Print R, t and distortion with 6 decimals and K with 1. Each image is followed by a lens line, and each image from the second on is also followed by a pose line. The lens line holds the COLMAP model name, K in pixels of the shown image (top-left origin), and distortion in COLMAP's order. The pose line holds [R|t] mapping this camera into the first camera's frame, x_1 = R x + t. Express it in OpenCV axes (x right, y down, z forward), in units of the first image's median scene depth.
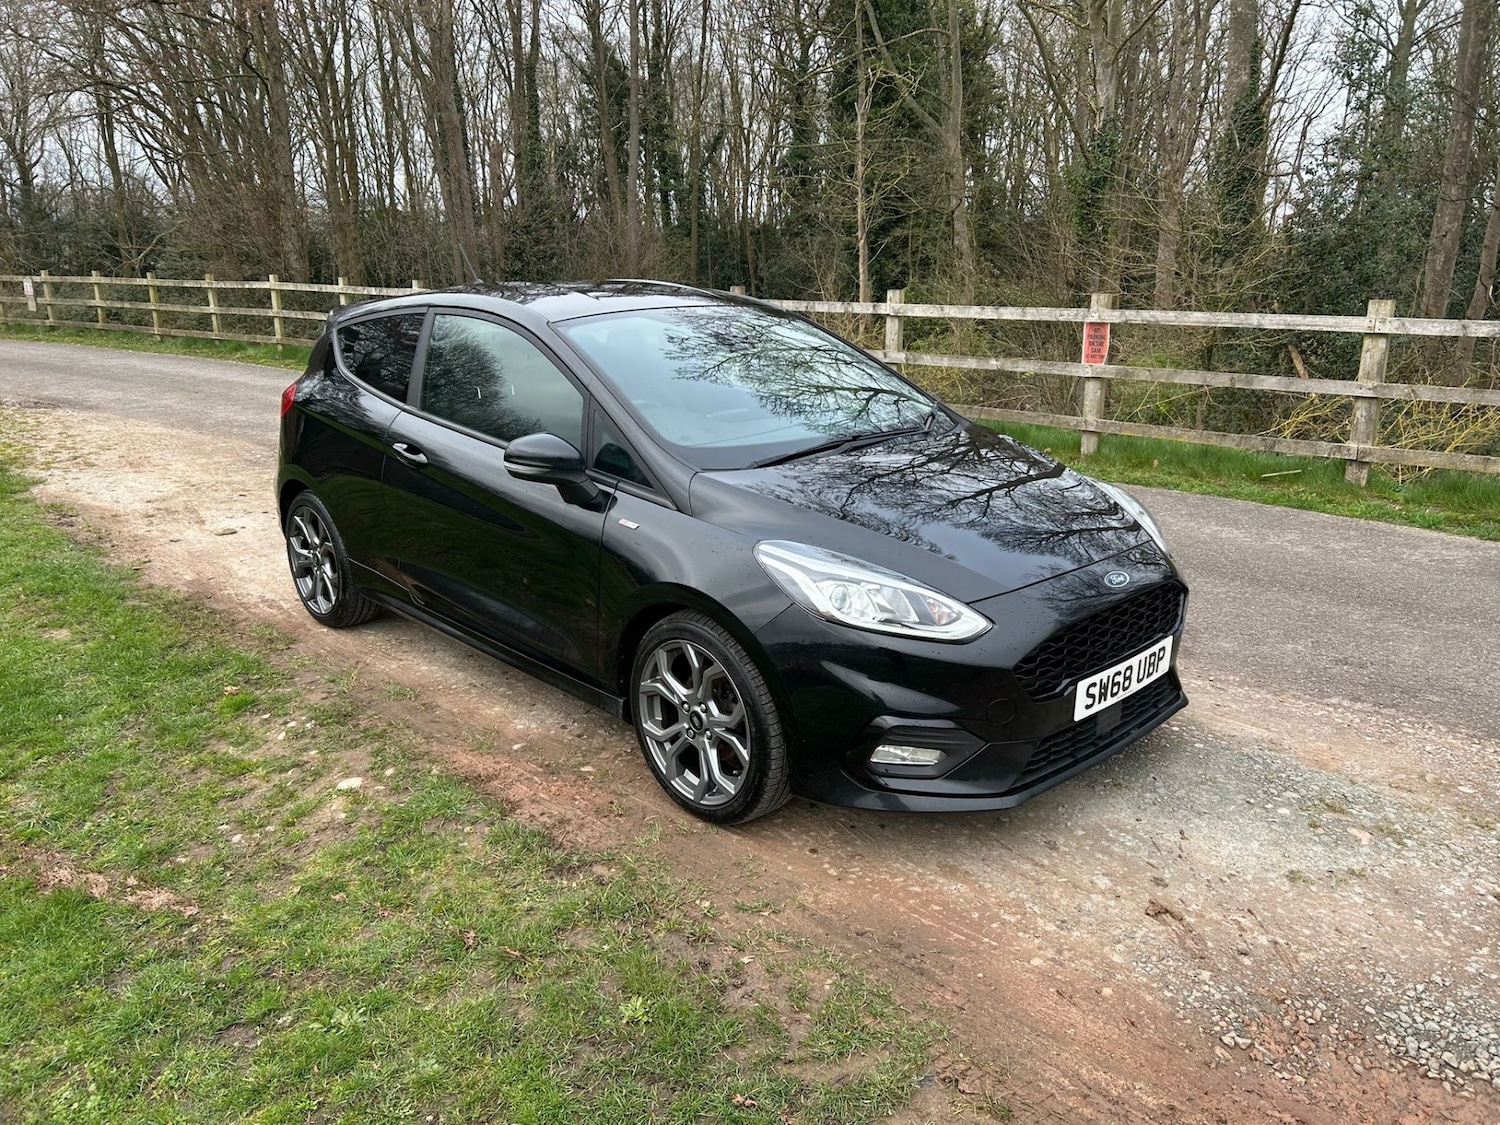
lens RADIAL K [[1108.9, 0, 750.6], [0, 1108.9, 564.1], [0, 0, 1]] dist [0.043506, -0.049024]
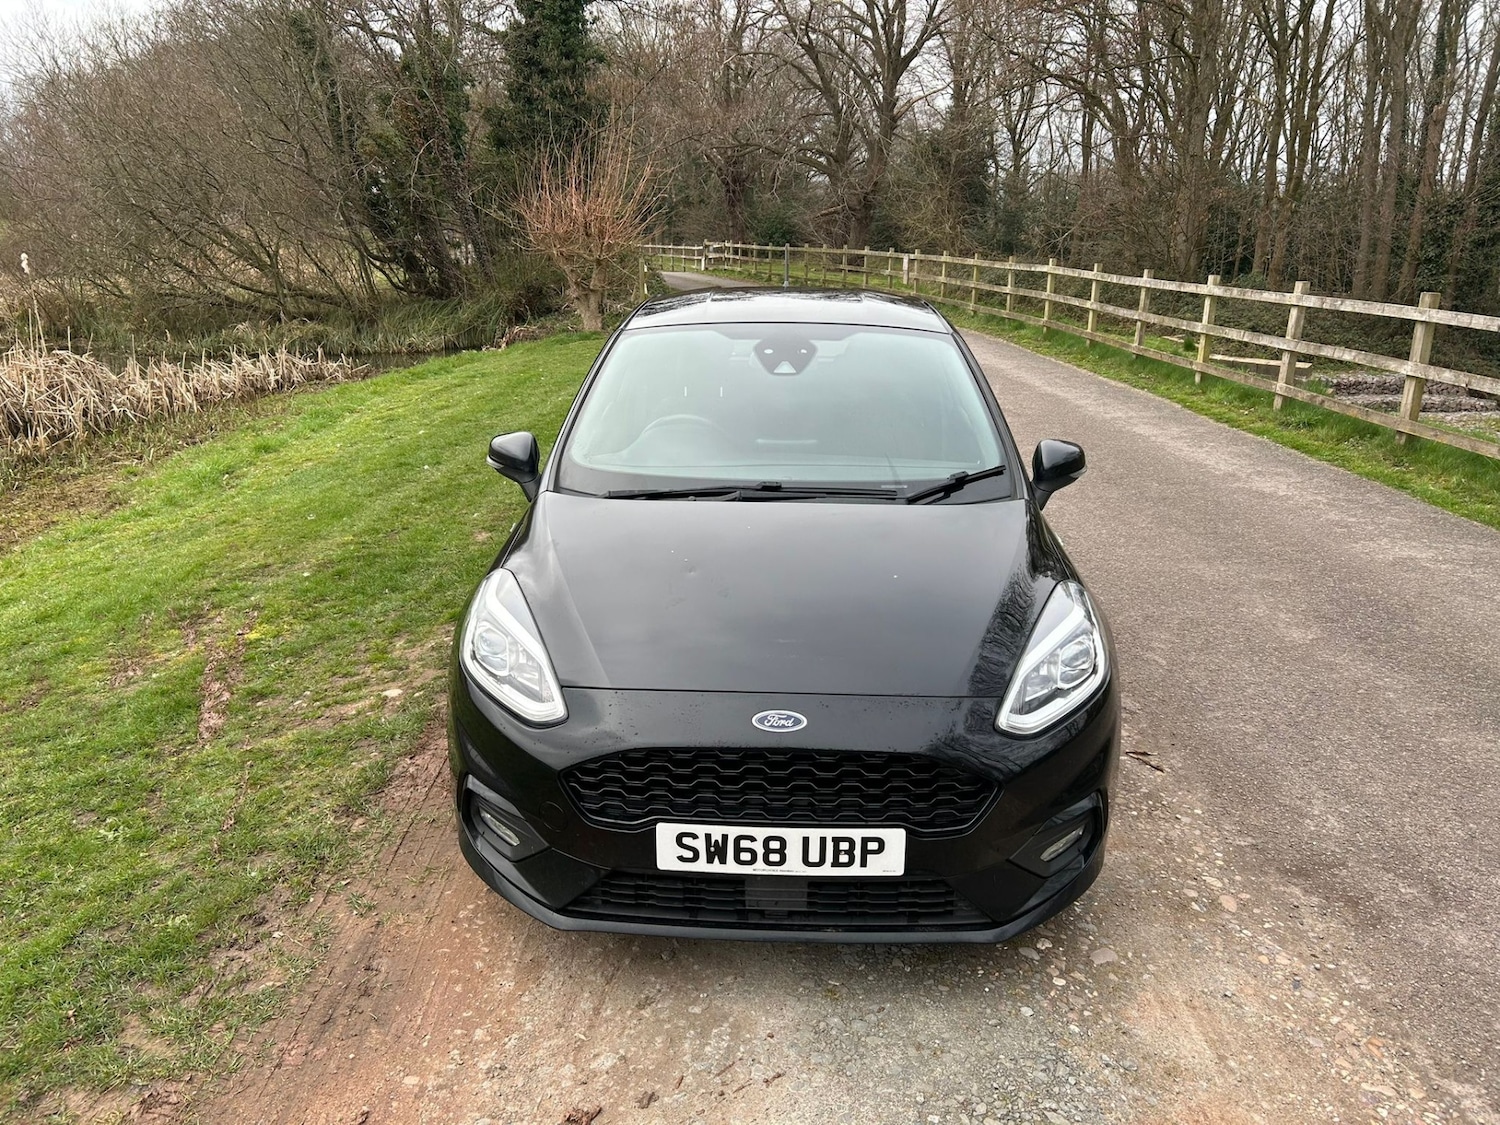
lens RADIAL K [[1108.9, 0, 734.3], [0, 1108.9, 567.7], [0, 0, 1]] dist [0.043506, -0.049024]
pose [[0.693475, 0.220303, -0.685973, 0.825295], [-0.205502, 0.973035, 0.104745, -0.166884], [0.690551, 0.068331, 0.720048, 0.428248]]
